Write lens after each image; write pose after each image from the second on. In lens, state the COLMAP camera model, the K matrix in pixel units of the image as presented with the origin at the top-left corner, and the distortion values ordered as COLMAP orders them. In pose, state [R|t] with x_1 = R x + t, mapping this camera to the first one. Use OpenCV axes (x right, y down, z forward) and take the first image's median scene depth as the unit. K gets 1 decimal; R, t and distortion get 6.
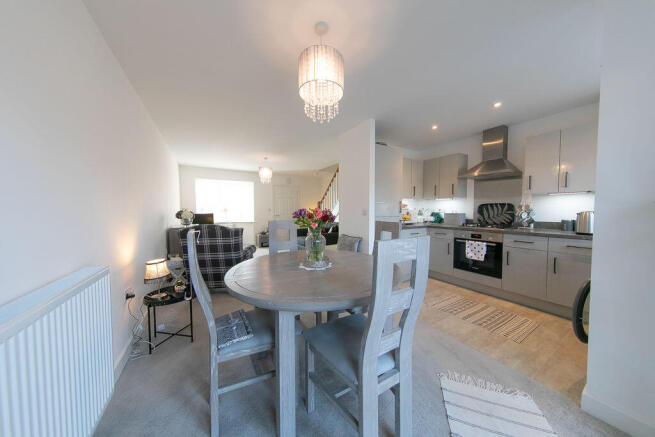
lens RADIAL K [[208.5, 0, 327.5], [0, 208.5, 218.5], [0, 0, 1]] dist [0.000495, 0.000030]
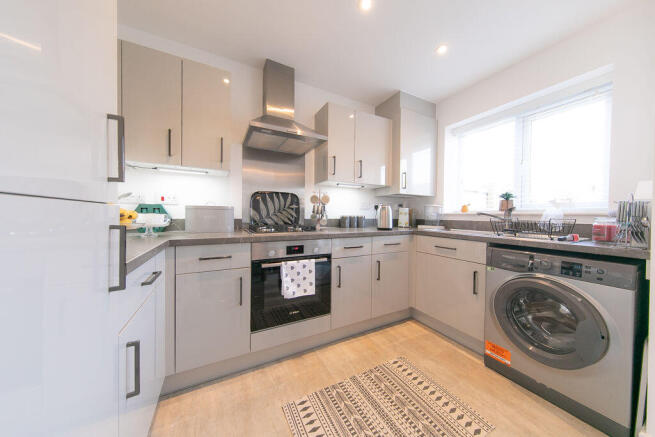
lens RADIAL K [[208.5, 0, 327.5], [0, 208.5, 218.5], [0, 0, 1]] dist [0.000495, 0.000030]
pose [[0.064244, -0.009672, 0.997887, 0.201788], [0.035772, 0.999333, 0.007383, 0.007494], [-0.997293, 0.035222, 0.064547, 0.843958]]
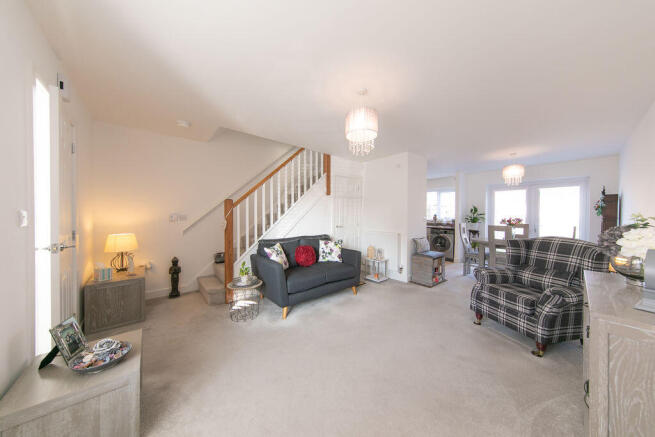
lens RADIAL K [[208.5, 0, 327.5], [0, 208.5, 218.5], [0, 0, 1]] dist [0.000495, 0.000030]
pose [[-0.175507, -0.018032, 0.984313, -1.145617], [0.029487, 0.999287, 0.023564, -0.092020], [-0.984036, 0.033160, -0.174850, 1.877679]]
